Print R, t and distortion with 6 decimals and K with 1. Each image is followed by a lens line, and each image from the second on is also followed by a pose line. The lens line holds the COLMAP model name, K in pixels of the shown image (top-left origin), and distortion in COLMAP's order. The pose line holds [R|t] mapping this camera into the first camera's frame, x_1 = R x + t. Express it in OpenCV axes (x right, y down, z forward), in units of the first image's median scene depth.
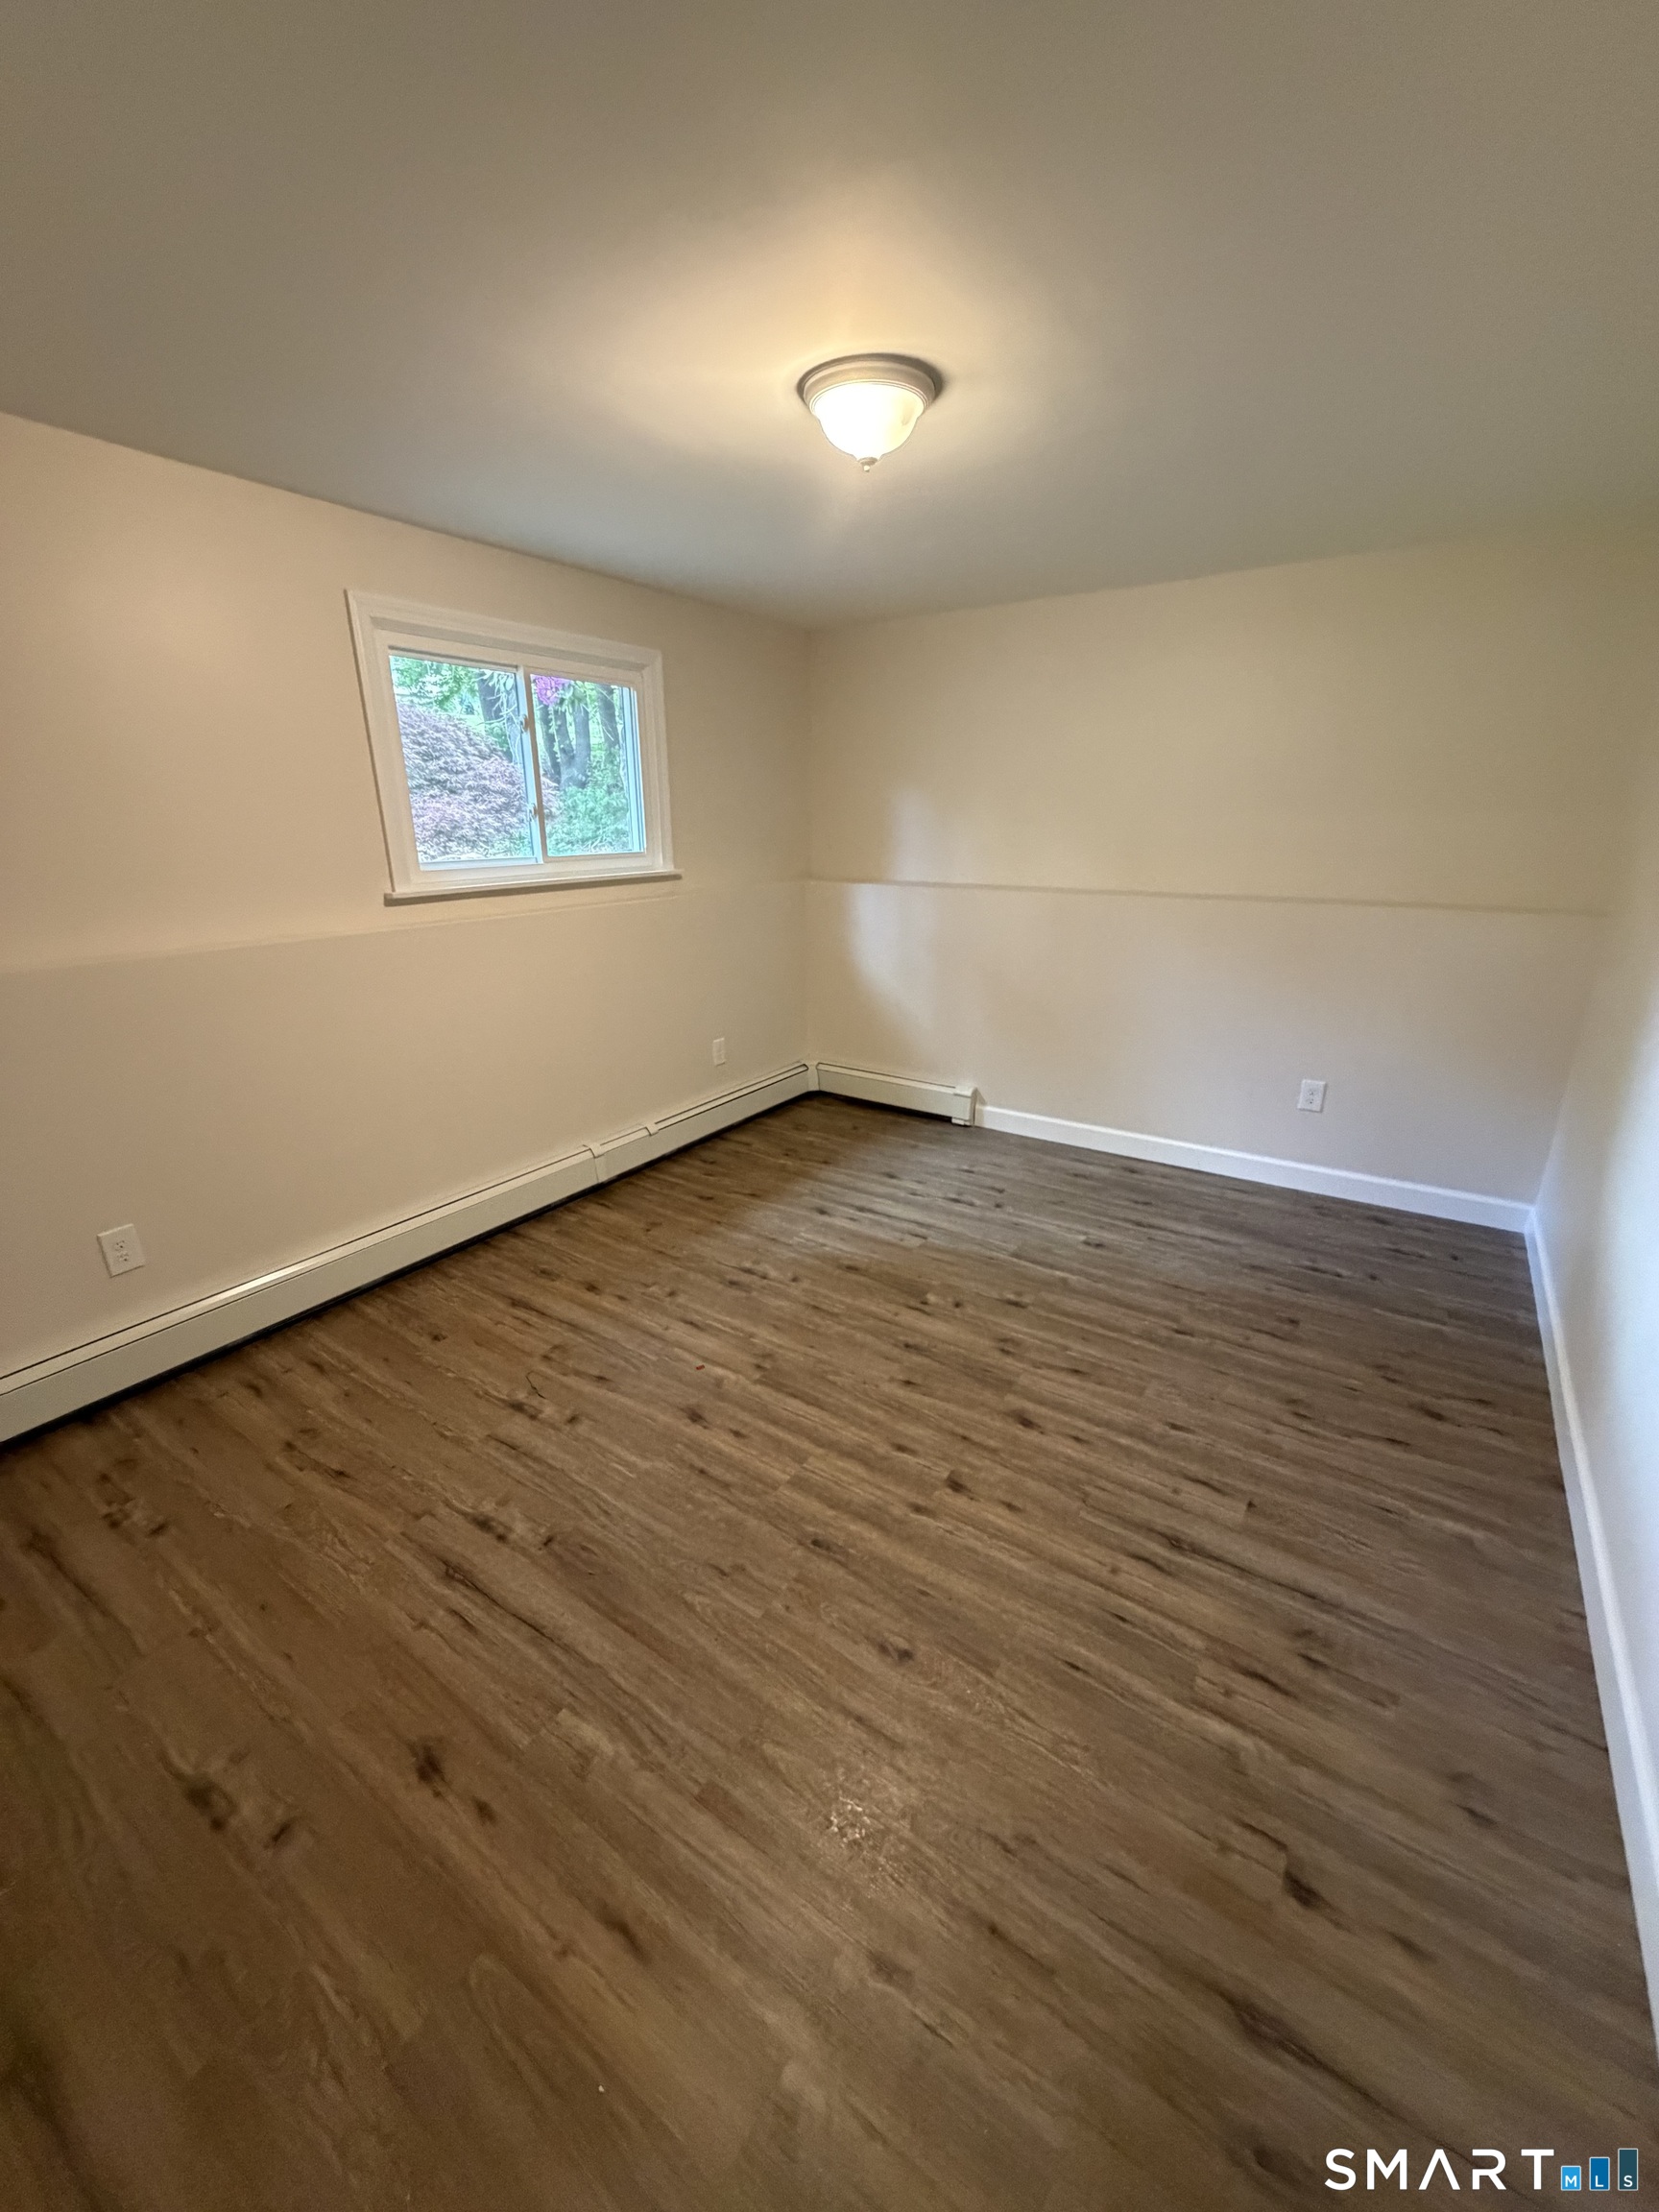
lens RADIAL K [[872.0, 0, 829.5], [0, 872.0, 1106.0], [0, 0, 1]] dist [-0.006346, 0.000010]
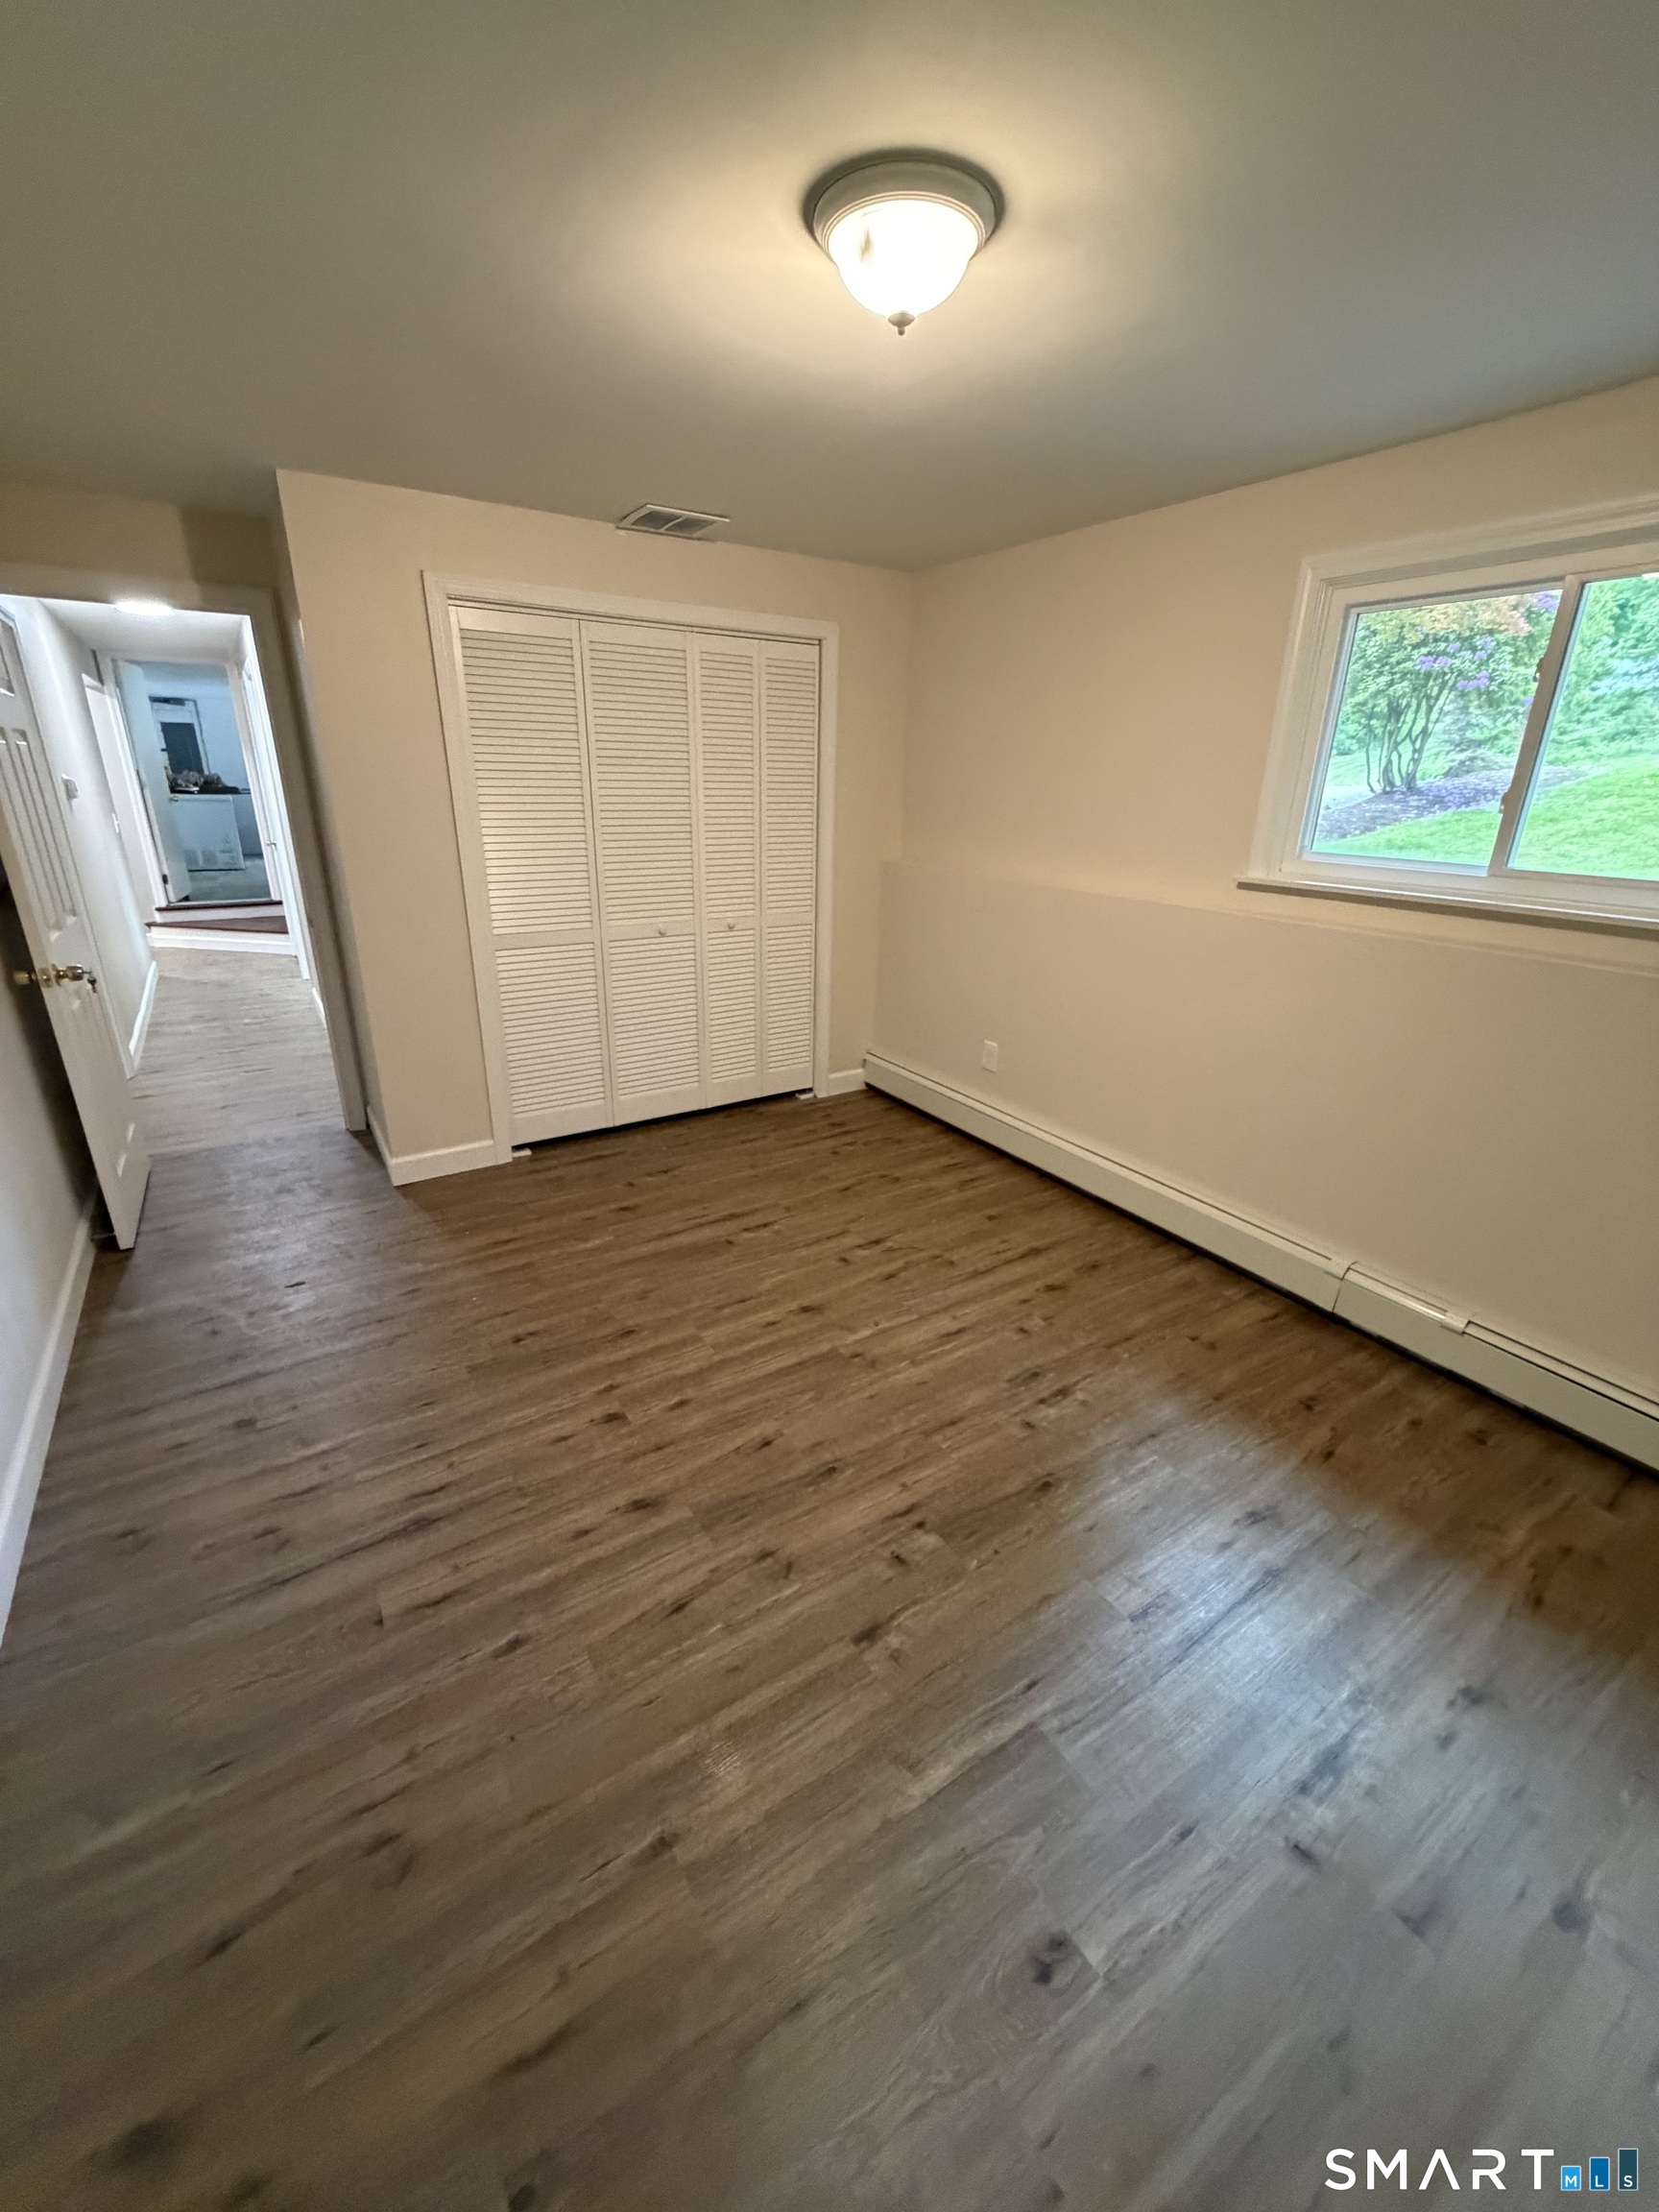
lens RADIAL K [[887.4, 0, 829.5], [0, 887.4, 1106.0], [0, 0, 1]] dist [-0.000770, -0.000113]
pose [[-0.388177, 0.323906, -0.862788, 0.738000], [-0.307043, 0.837259, 0.452463, -0.401011], [0.868932, 0.440549, -0.225552, 1.115096]]
